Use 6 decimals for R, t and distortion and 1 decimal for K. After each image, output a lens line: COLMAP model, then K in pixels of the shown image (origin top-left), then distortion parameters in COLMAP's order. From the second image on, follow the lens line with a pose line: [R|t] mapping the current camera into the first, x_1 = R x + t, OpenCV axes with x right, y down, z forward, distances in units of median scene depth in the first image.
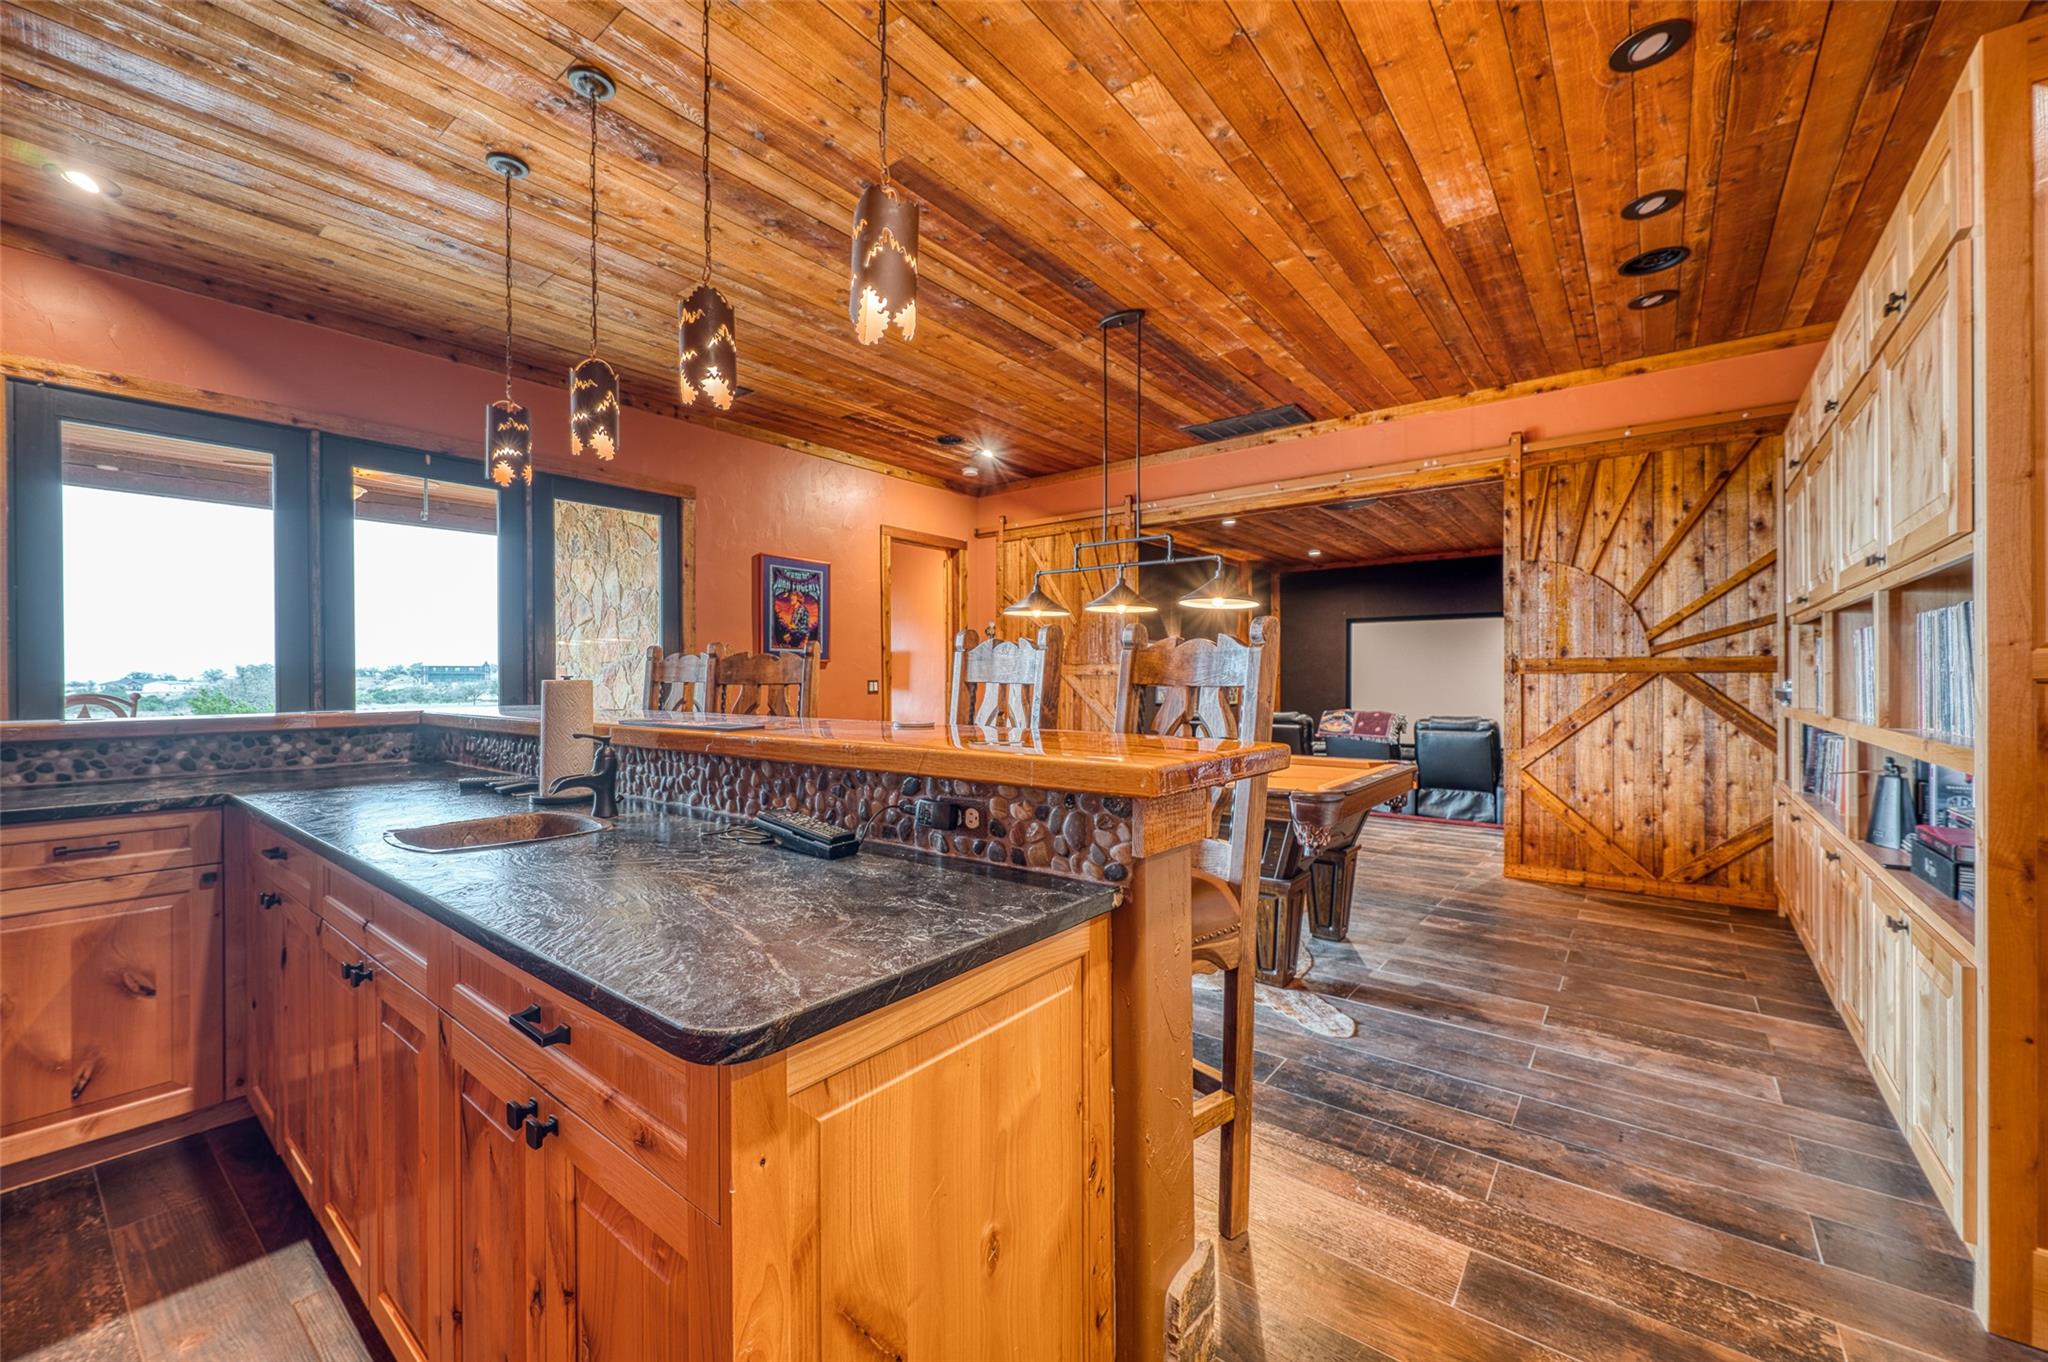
lens RADIAL K [[804.6, 0, 1026.4], [0, 804.6, 680.2], [0, 0, 1]] dist [0.009714, -0.001349]
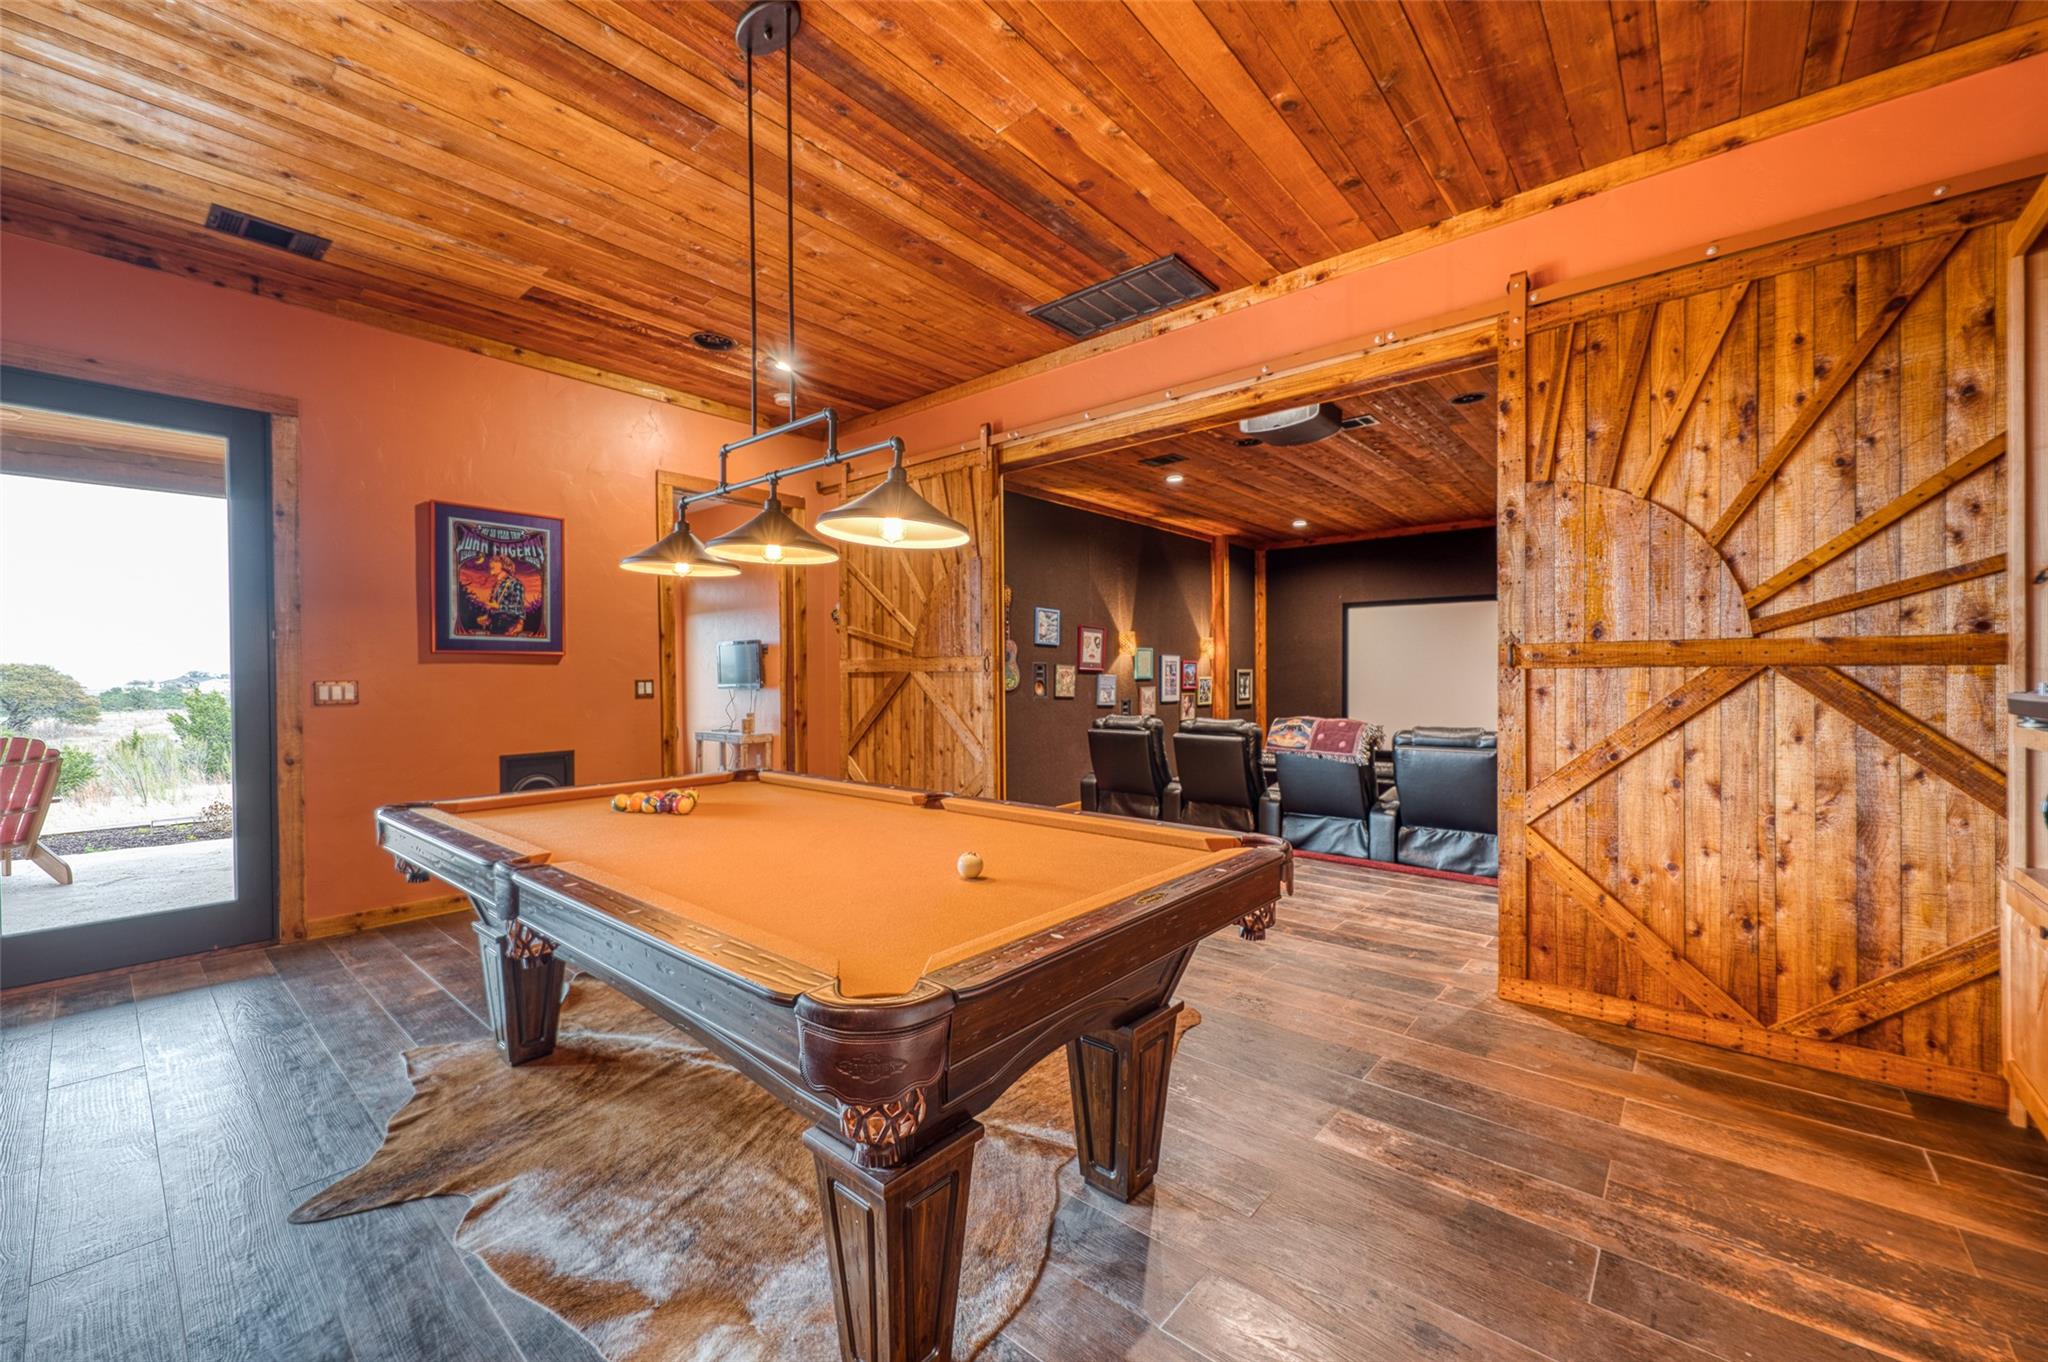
lens RADIAL K [[804.6, 0, 1021.8], [0, 804.6, 678.6], [0, 0, 1]] dist [0.009714, -0.001349]
pose [[0.999001, -0.002441, -0.044611, 0.266418], [0.002598, 0.999991, 0.003458, -0.003268], [0.044603, -0.003571, 0.998998, 0.383828]]
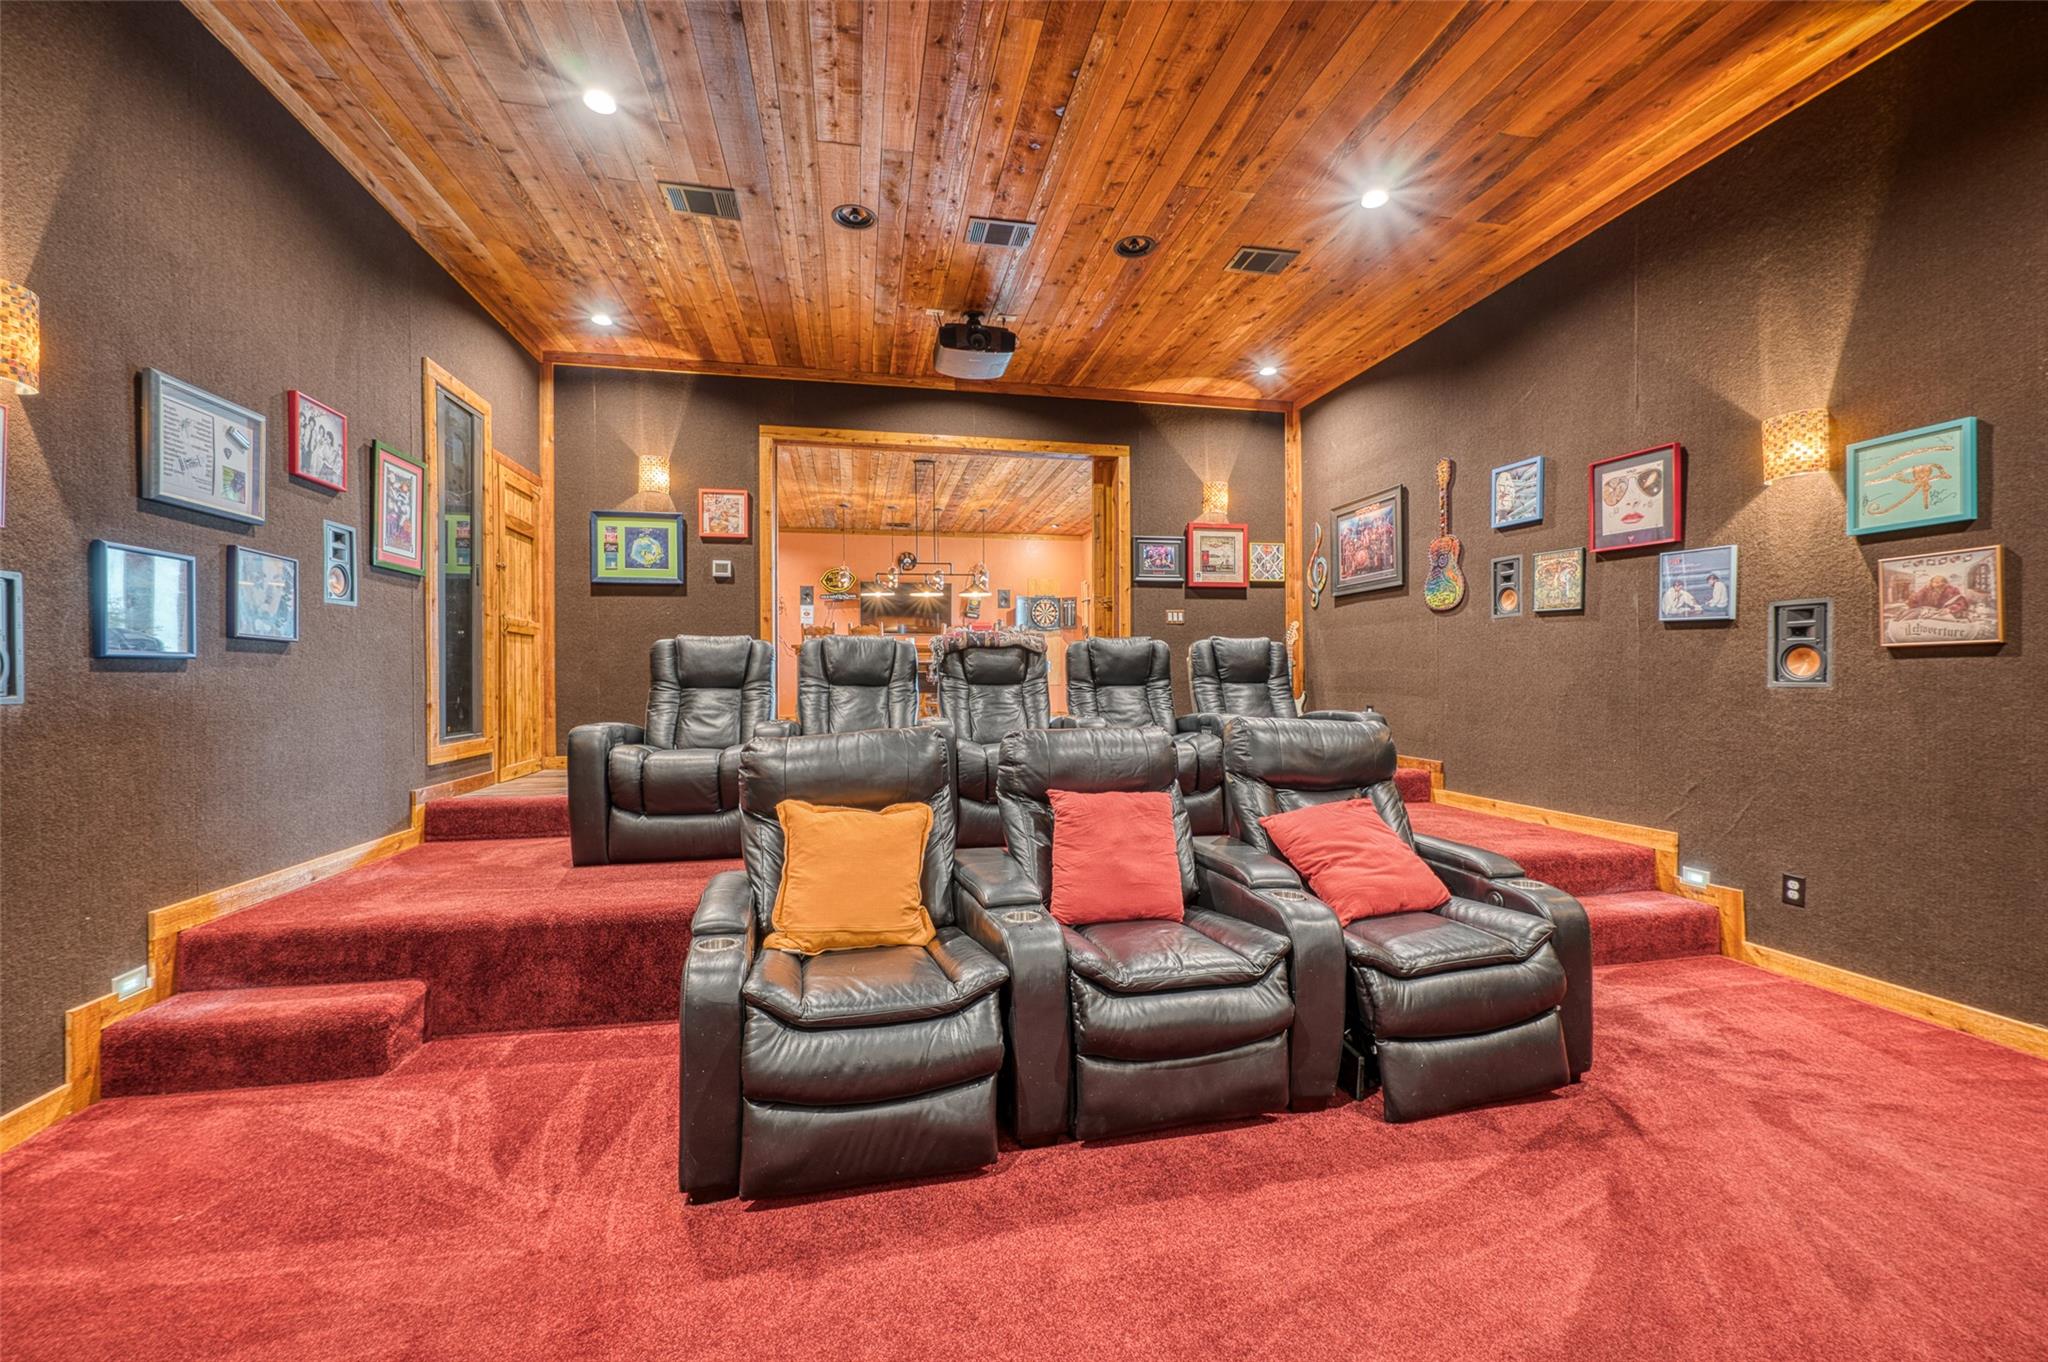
lens RADIAL K [[804.6, 0, 1026.8], [0, 804.6, 679.4], [0, 0, 1]] dist [0.009714, -0.001349]
pose [[-0.638736, 0.003431, -0.769419, 0.902423], [-0.000457, 0.999988, 0.004839, 0.065452], [0.769426, 0.003442, -0.638727, 1.425914]]
